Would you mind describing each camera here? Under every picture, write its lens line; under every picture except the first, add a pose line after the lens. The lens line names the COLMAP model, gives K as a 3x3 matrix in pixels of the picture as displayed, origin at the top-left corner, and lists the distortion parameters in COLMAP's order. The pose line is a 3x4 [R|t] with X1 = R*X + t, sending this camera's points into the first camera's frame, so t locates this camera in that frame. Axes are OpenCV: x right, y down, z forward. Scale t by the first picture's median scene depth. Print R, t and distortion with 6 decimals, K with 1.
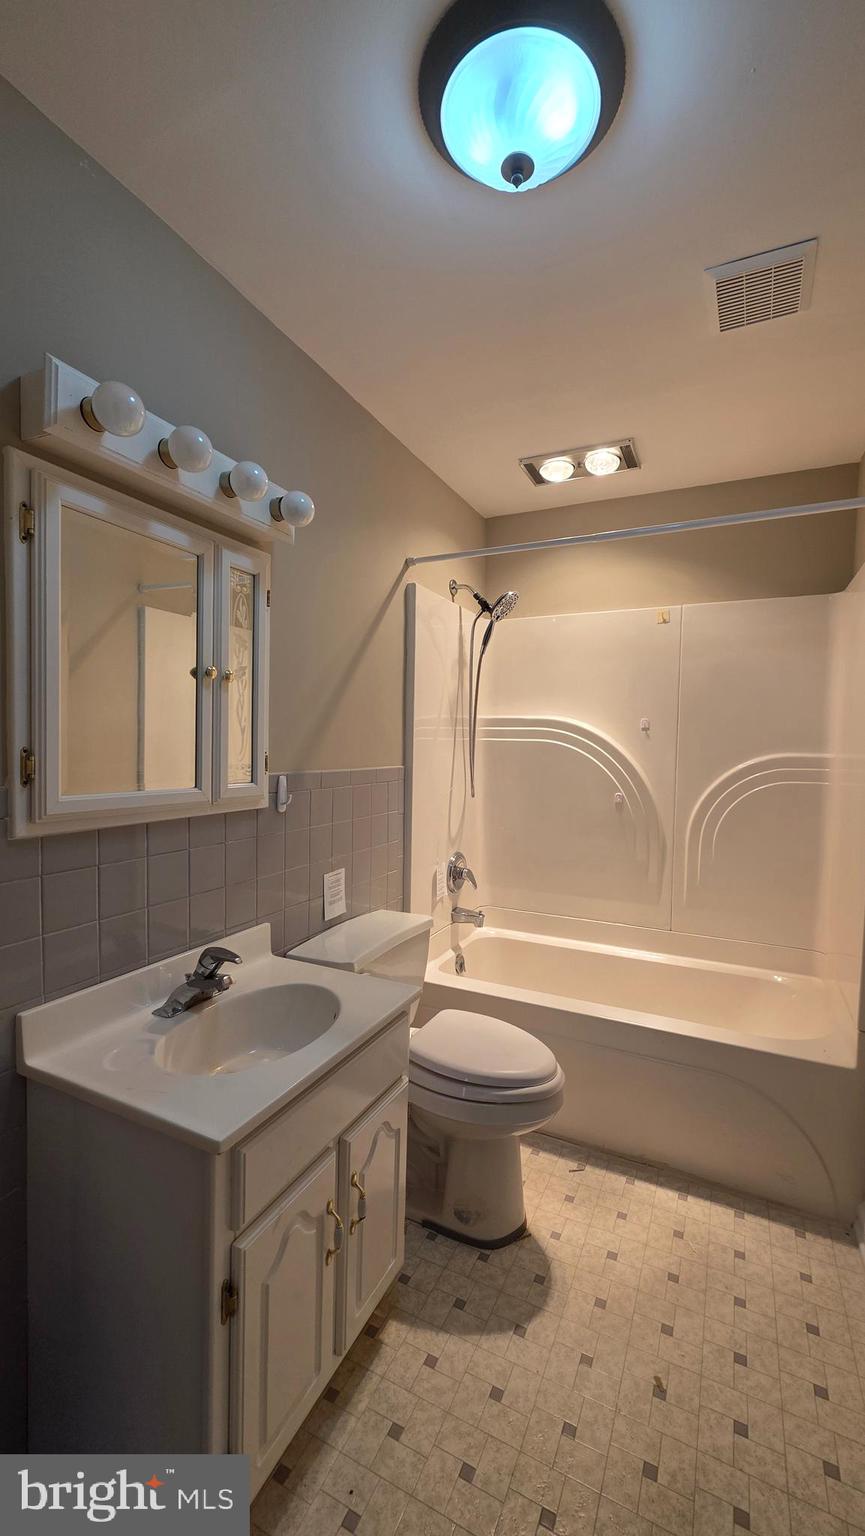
lens RADIAL K [[624.9, 0, 436.8], [0, 624.9, 777.4], [0, 0, 1]] dist [0.009090, 0.000120]
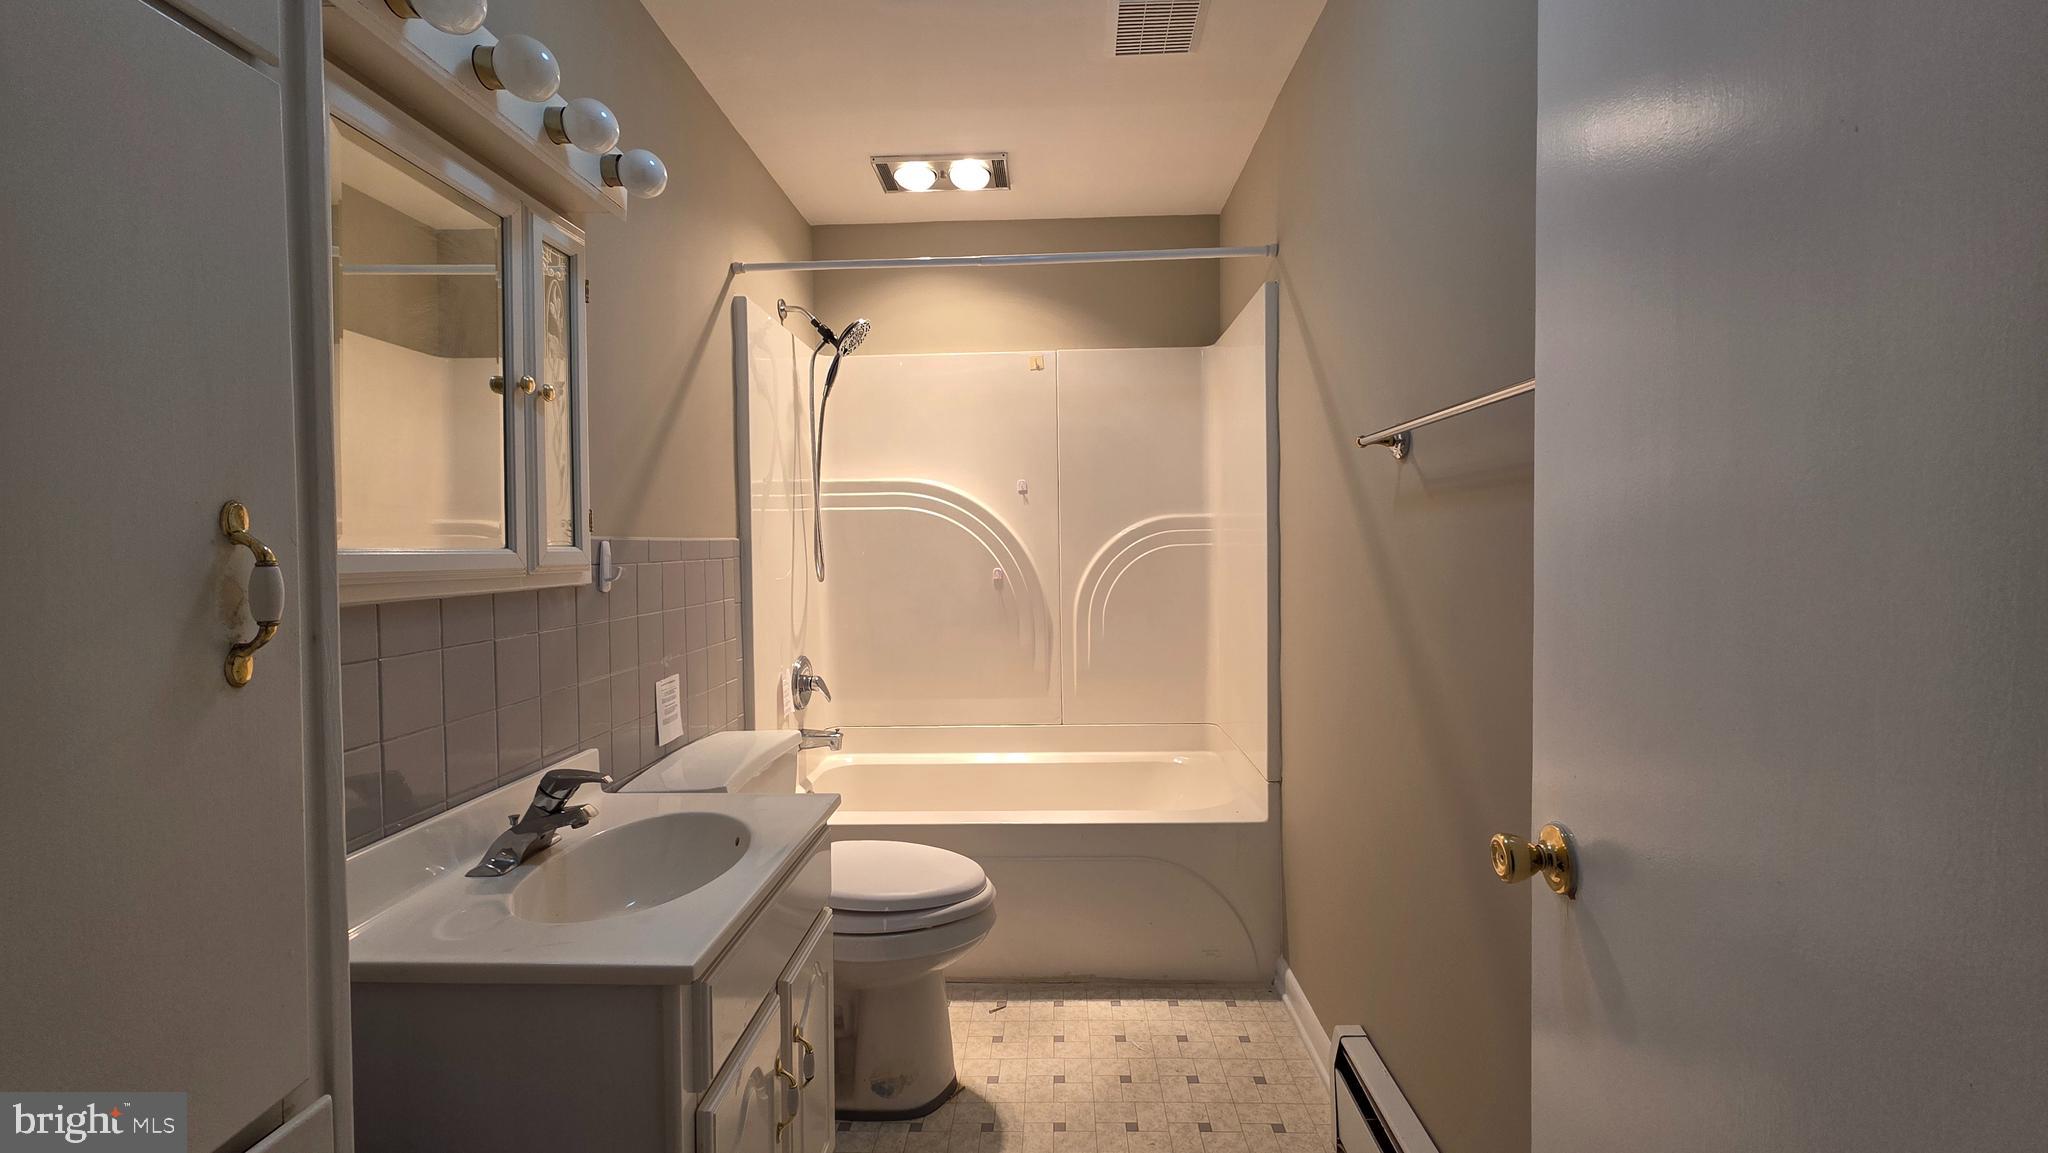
lens RADIAL K [[833.2, 0, 1023.8], [0, 833.2, 564.7], [0, 0, 1]] dist [0.009090, 0.000120]
pose [[0.916736, -0.039377, 0.397548, -0.183045], [0.050887, 0.998534, -0.018439, 0.064337], [-0.396240, 0.037133, 0.917396, -0.062512]]
